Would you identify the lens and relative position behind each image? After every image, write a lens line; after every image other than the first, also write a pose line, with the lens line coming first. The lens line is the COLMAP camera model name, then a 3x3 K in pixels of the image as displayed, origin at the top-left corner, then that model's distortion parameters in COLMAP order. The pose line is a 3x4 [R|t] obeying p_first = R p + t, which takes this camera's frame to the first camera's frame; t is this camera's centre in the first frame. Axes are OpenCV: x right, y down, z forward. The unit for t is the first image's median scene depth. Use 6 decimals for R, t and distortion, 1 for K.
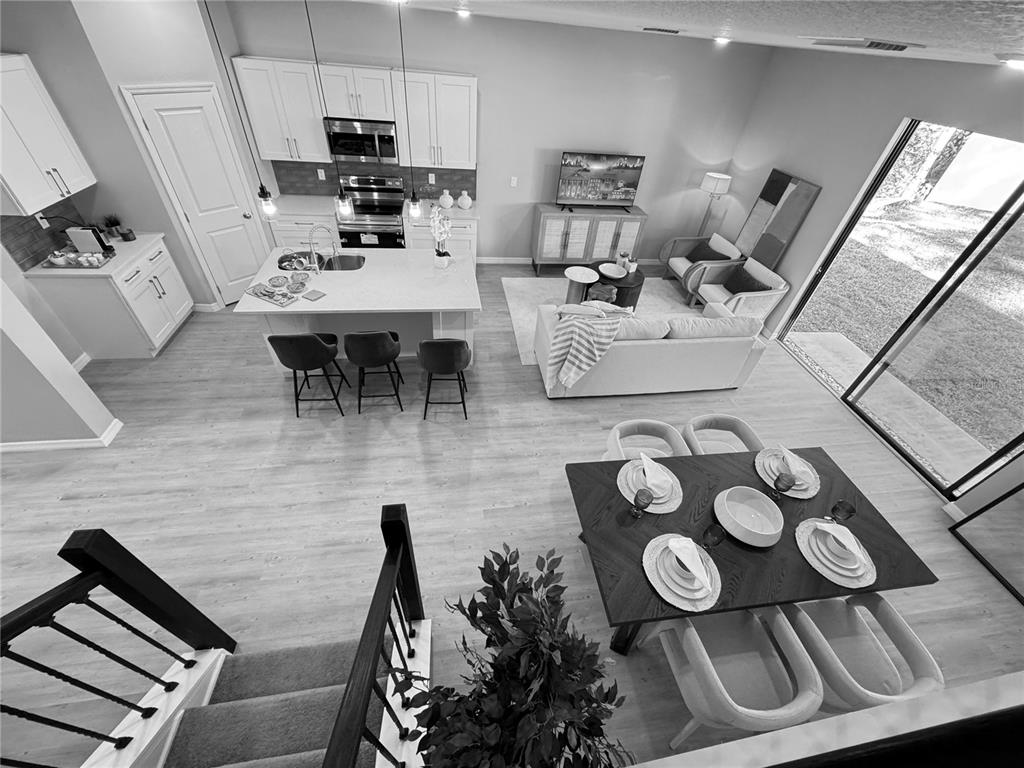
lens RADIAL K [[407.2, 0, 512.4], [0, 407.2, 384.7], [0, 0, 1]] dist [-0.001592, -0.000166]
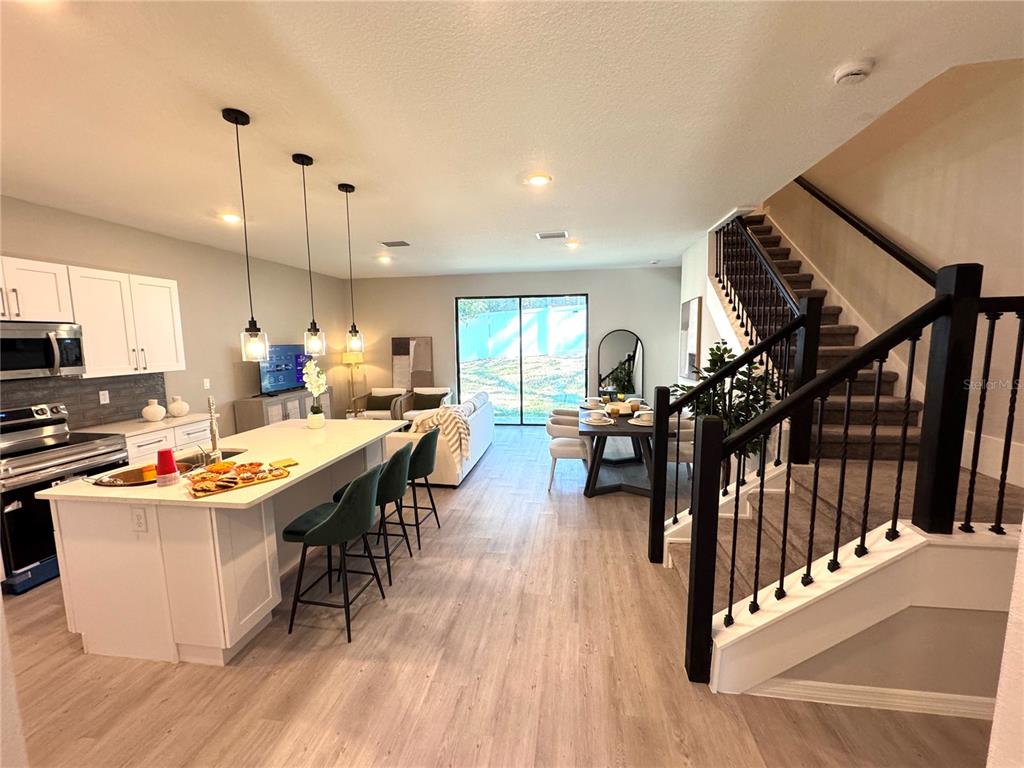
lens RADIAL K [[407.2, 0, 516.1], [0, 407.2, 381.1], [0, 0, 1]] dist [-0.001592, -0.000166]
pose [[0.284993, -0.182510, 0.940994, -0.944068], [0.661910, 0.747527, -0.055482, -0.015527], [-0.693293, 0.638665, 0.333845, 0.352254]]
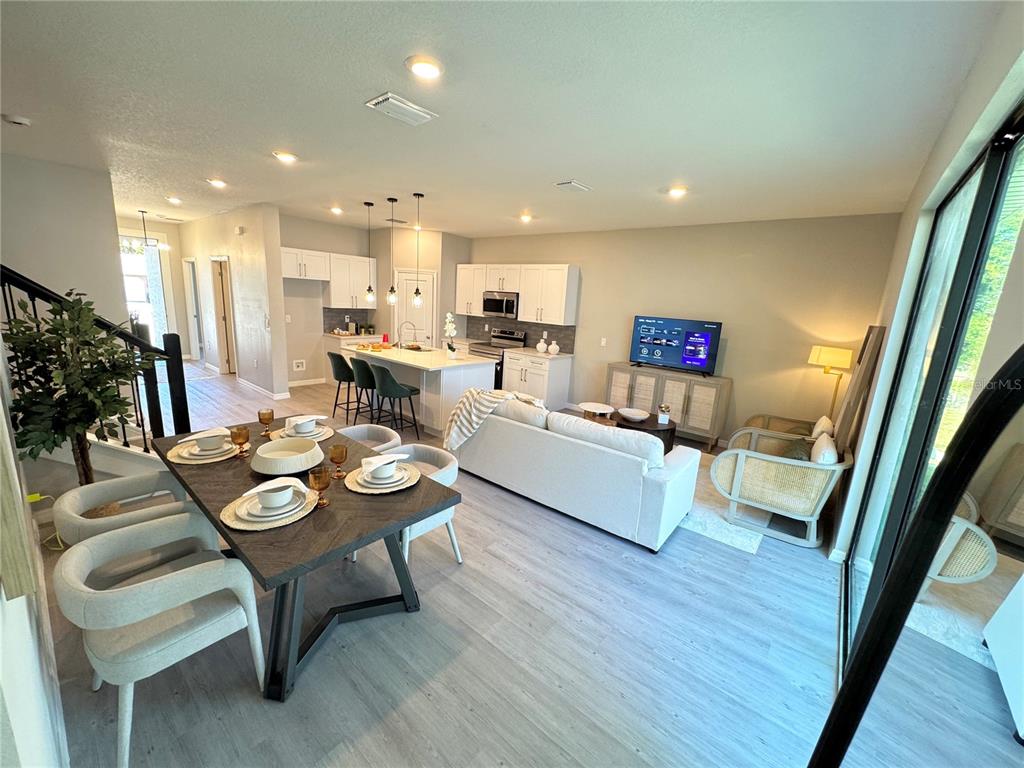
lens RADIAL K [[407.2, 0, 512.8], [0, 407.2, 386.1], [0, 0, 1]] dist [-0.001592, -0.000166]
pose [[0.670422, 0.118862, -0.732398, 1.013006], [-0.498259, 0.803533, -0.325689, 0.143944], [0.549793, 0.583273, 0.597930, 0.375015]]
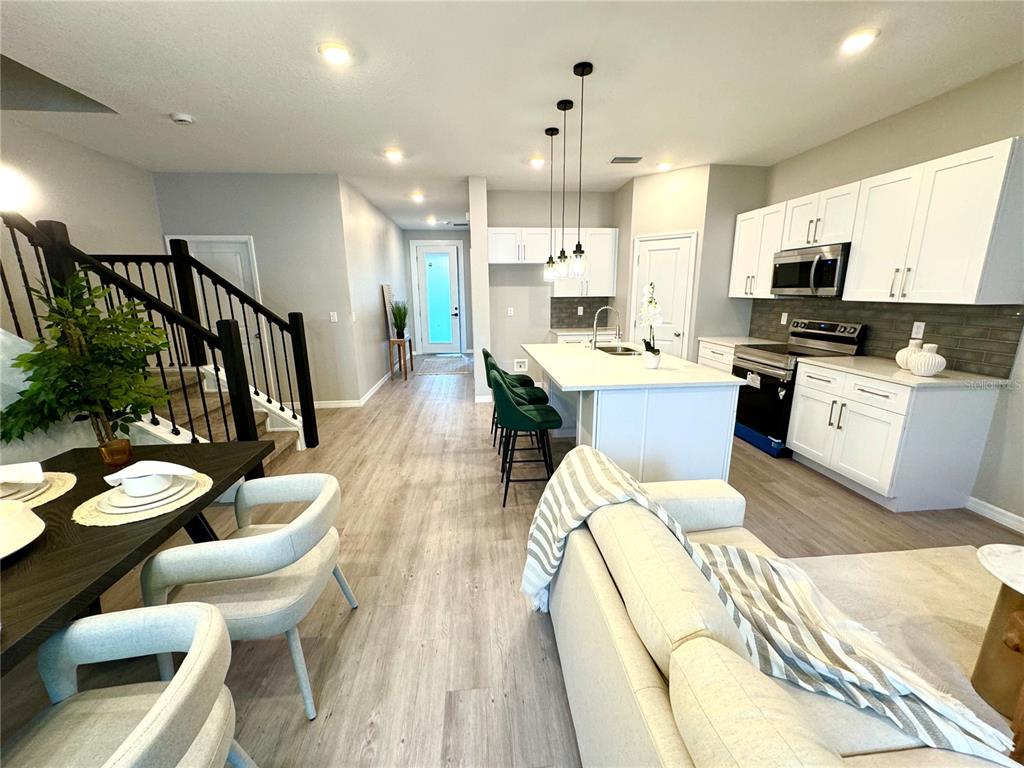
lens RADIAL K [[407.2, 0, 515.6], [0, 407.2, 384.0], [0, 0, 1]] dist [-0.001592, -0.000166]
pose [[-0.045150, 0.146097, -0.988239, 0.584162], [-0.659939, 0.738293, 0.139296, -0.221750], [0.749962, 0.658467, 0.063081, 0.843634]]
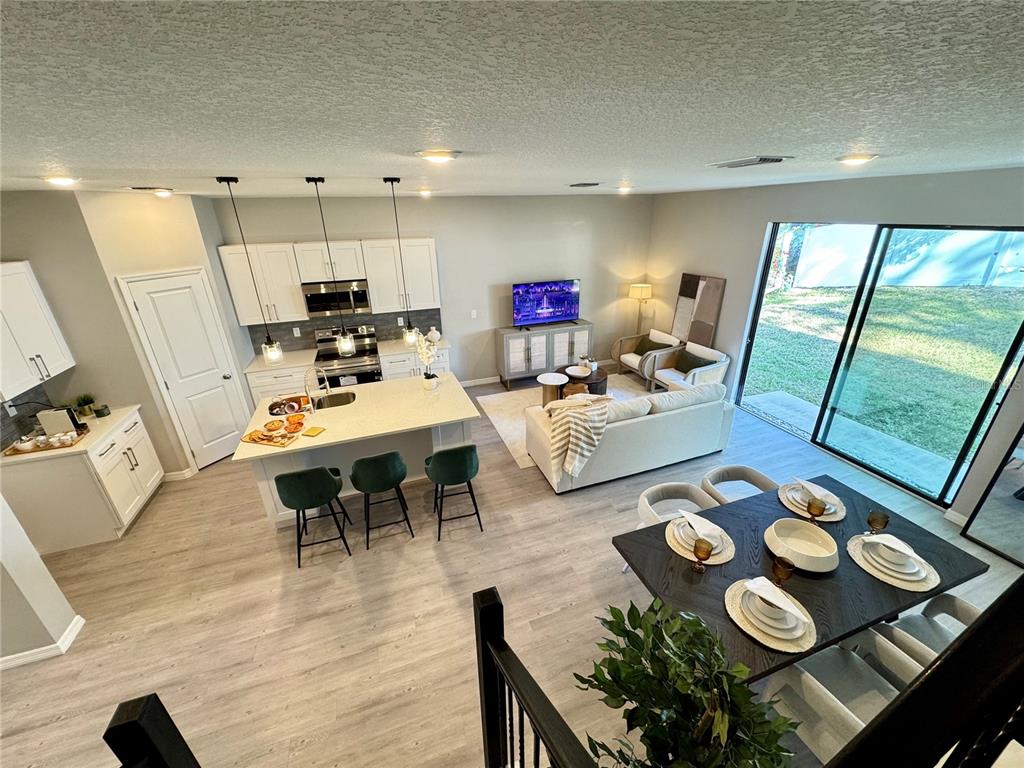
lens RADIAL K [[407.2, 0, 512.5], [0, 407.2, 385.4], [0, 0, 1]] dist [-0.001592, -0.000166]
pose [[0.975906, -0.166413, 0.141118, -0.123633], [0.202112, 0.933146, -0.297303, 0.064762], [-0.082209, 0.318662, 0.944297, -0.017442]]
